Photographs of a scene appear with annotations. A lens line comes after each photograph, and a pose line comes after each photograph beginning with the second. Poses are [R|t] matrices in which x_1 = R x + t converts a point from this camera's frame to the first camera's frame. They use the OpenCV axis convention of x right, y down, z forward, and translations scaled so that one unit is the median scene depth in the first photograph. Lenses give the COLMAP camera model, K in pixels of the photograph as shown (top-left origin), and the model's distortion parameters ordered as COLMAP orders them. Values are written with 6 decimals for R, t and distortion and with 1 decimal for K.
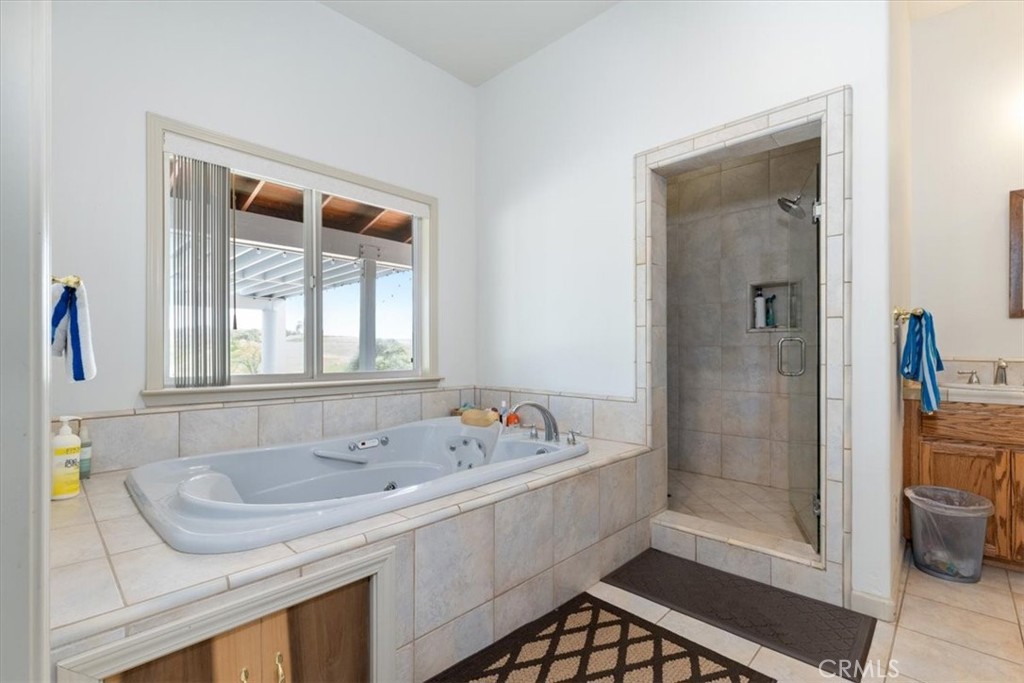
lens RADIAL K [[456.0, 0, 512.5], [0, 456.0, 348.6], [0, 0, 1]] dist [0.001121, 0.000473]
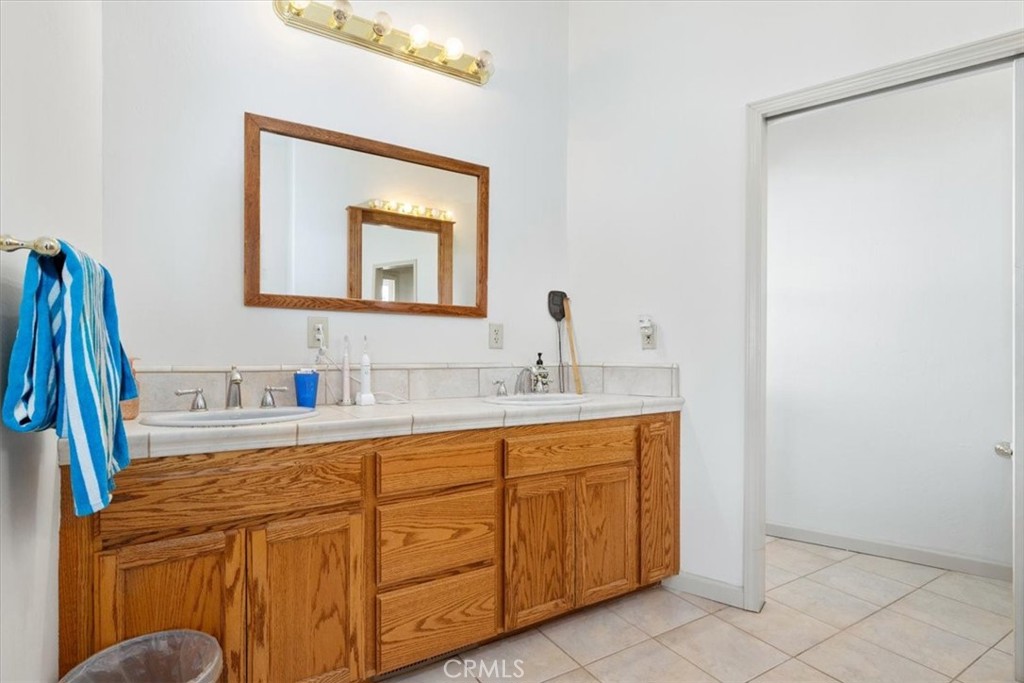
lens RADIAL K [[517.3, 0, 514.3], [0, 517.3, 348.9], [0, 0, 1]] dist [0.000692, 0.001046]
pose [[0.262276, 0.001899, 0.964991, 0.536774], [0.002342, 0.999994, -0.002605, 0.000243], [-0.964990, 0.002943, 0.262270, 0.491012]]
